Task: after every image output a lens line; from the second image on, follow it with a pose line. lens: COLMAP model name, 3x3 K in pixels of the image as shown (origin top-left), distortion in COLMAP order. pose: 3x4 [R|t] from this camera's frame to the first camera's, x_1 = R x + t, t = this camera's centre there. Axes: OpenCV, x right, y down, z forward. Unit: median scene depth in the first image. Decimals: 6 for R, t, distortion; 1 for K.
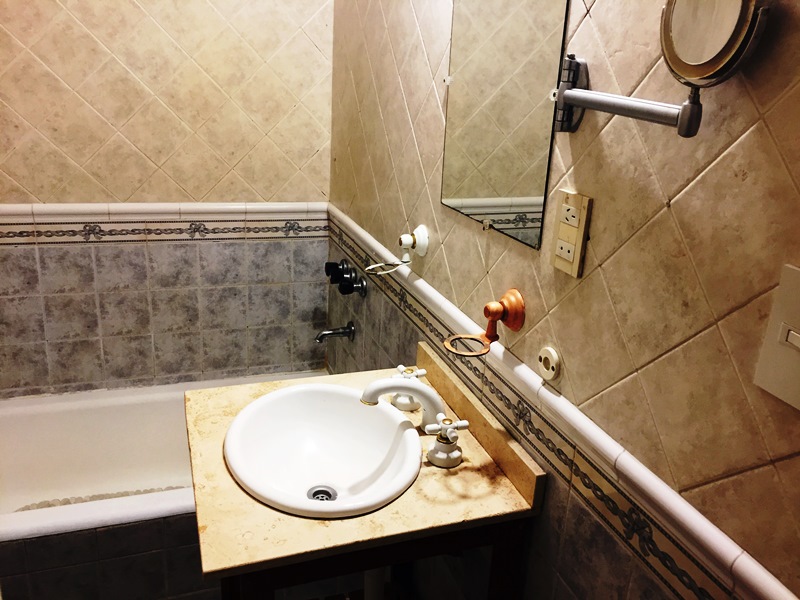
lens RADIAL K [[683.5, 0, 405.8], [0, 683.5, 298.0], [0, 0, 1]] dist [0.058753, -0.071972]
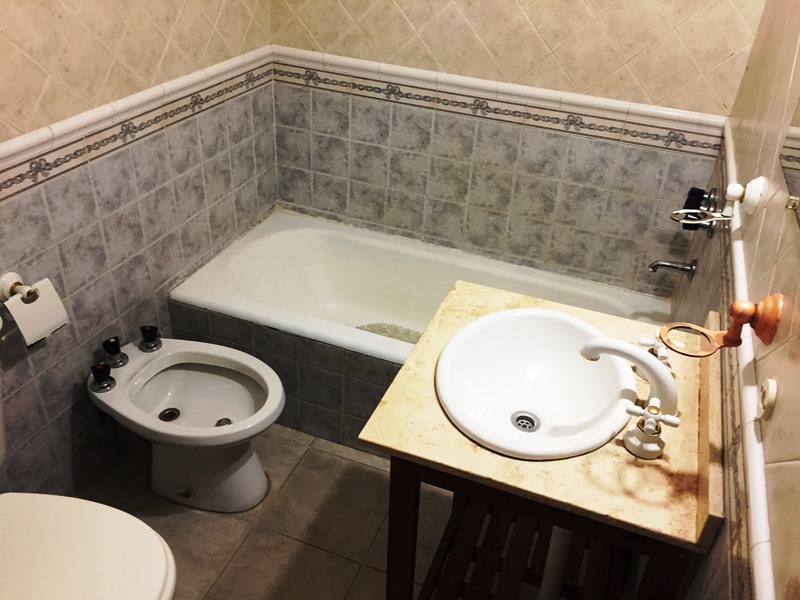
lens RADIAL K [[683.5, 0, 404.0], [0, 683.5, 298.4], [0, 0, 1]] dist [0.058753, -0.071972]
pose [[0.762636, 0.333746, -0.554076, 0.139533], [-0.227818, 0.940308, 0.252822, -0.056618], [0.605381, -0.066583, 0.793146, 0.061810]]
